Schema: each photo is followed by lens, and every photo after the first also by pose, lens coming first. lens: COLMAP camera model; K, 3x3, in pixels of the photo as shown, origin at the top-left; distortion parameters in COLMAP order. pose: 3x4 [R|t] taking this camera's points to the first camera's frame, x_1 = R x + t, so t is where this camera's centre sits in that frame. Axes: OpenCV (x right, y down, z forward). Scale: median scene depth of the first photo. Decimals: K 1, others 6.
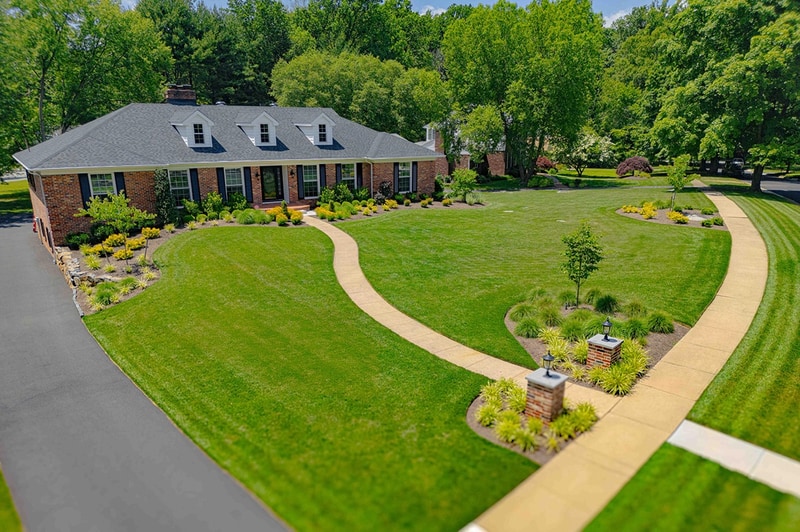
lens RADIAL K [[565.5, 0, 403.3], [0, 565.5, 307.5], [0, 0, 1]] dist [0.070842, -0.061313]
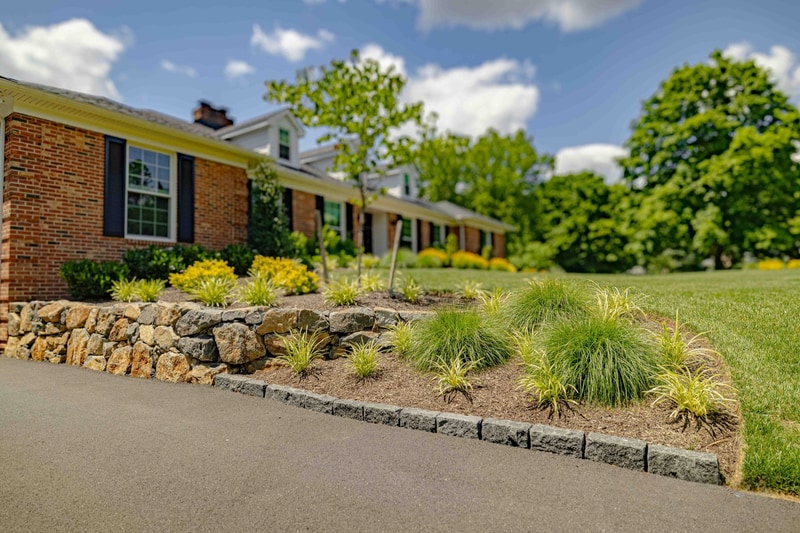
lens RADIAL K [[460.5, 0, 392.3], [0, 460.5, 265.2], [0, 0, 1]] dist [0.004822, -0.000013]
pose [[0.940827, 0.001591, 0.338883, -0.371415], [0.121467, 0.931964, -0.341599, -0.000177], [-0.316370, 0.362549, 0.876623, 0.516554]]
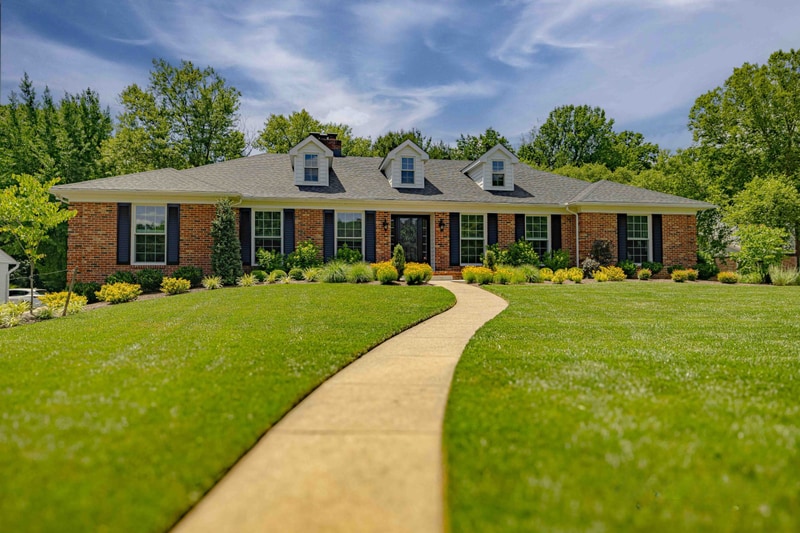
lens RADIAL K [[499.6, 0, 396.3], [0, 499.6, 256.3], [0, 0, 1]] dist [-0.001207, 0.000640]
pose [[0.900776, -0.021624, -0.433745, 0.000808], [-0.129616, 0.939852, -0.316034, -0.018167], [0.414490, 0.340897, 0.843794, 0.502398]]
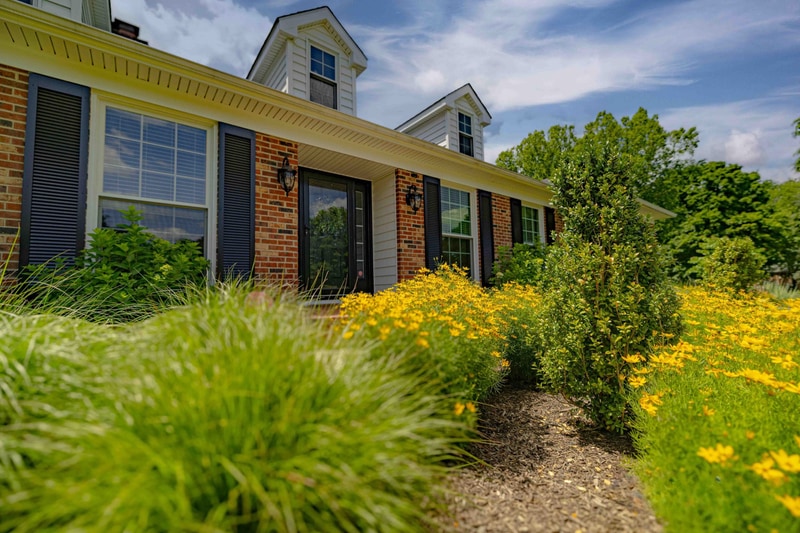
lens RADIAL K [[339.4, 0, 404.6], [0, 339.4, 269.3], [0, 0, 1]] dist [-0.001294, -0.000212]
pose [[0.998196, -0.025510, 0.054360, -0.202113], [0.043616, 0.930236, -0.364360, -0.136200], [-0.041272, 0.366074, 0.929670, 0.827847]]
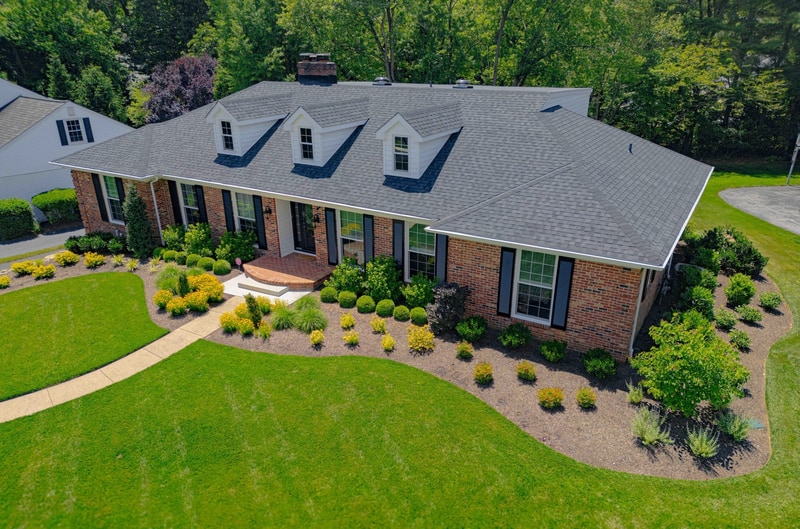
lens RADIAL K [[566.2, 0, 400.1], [0, 566.2, 292.3], [0, 0, 1]] dist [0.106946, -0.109291]
pose [[0.393738, 0.364281, -0.843961, 0.330462], [-0.274869, 0.922774, 0.270063, -0.333091], [0.877165, 0.125645, 0.463461, 0.792607]]
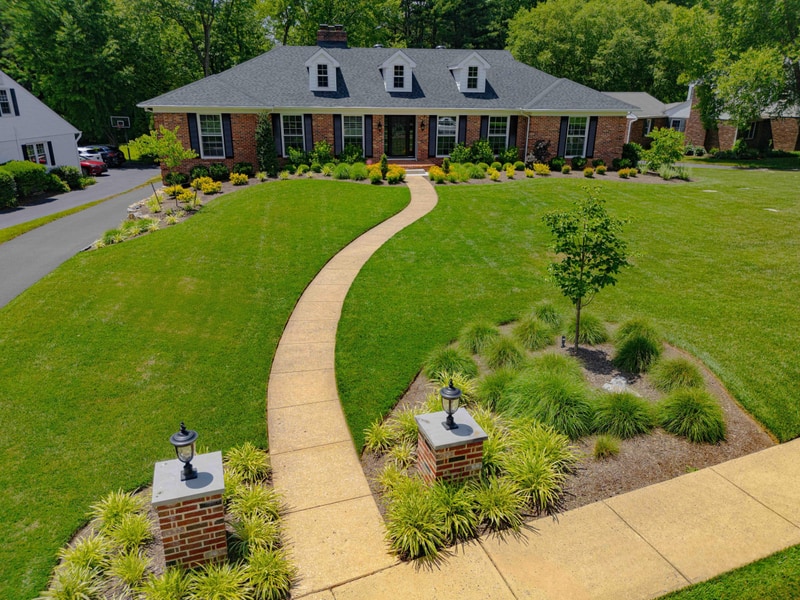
lens RADIAL K [[581.1, 0, 397.1], [0, 581.1, 302.3], [0, 0, 1]] dist [0.076476, -0.076314]
pose [[0.879505, 0.166464, -0.445826, 0.193817], [-0.154825, 0.985950, 0.062705, -0.025085], [0.450001, 0.013875, 0.892920, 0.208236]]
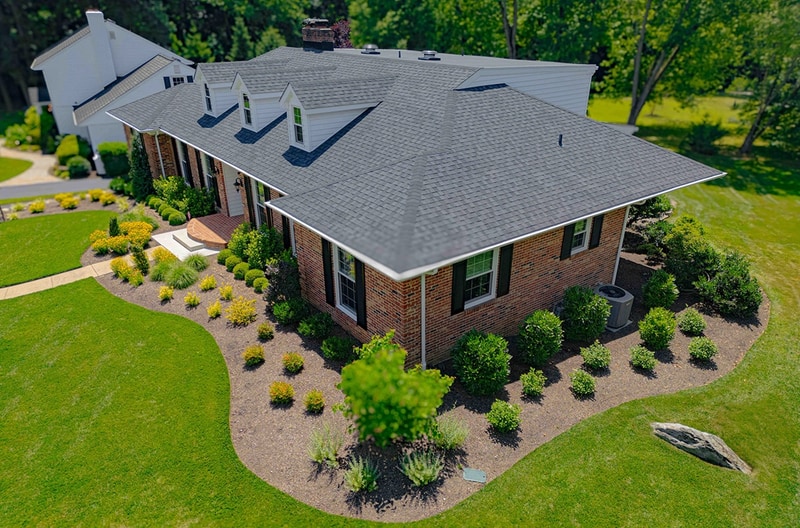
lens RADIAL K [[566.2, 0, 400.1], [0, 566.2, 291.8], [0, 0, 1]] dist [0.106946, -0.109291]
pose [[0.016513, 0.444241, -0.895755, 0.372775], [-0.300574, 0.856644, 0.419303, -0.422963], [0.953615, 0.262317, 0.147673, 1.064651]]
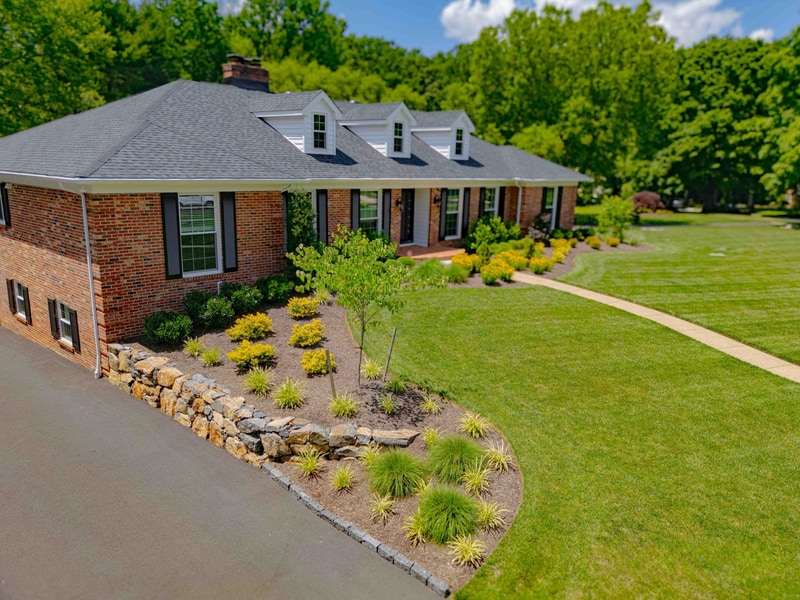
lens RADIAL K [[581.1, 0, 397.1], [0, 581.1, 302.3], [0, 0, 1]] dist [0.076476, -0.076314]
pose [[0.976327, -0.026242, 0.214703, -0.369505], [0.042972, 0.996360, -0.073627, -0.072902], [-0.211989, 0.081110, 0.973900, 0.369195]]
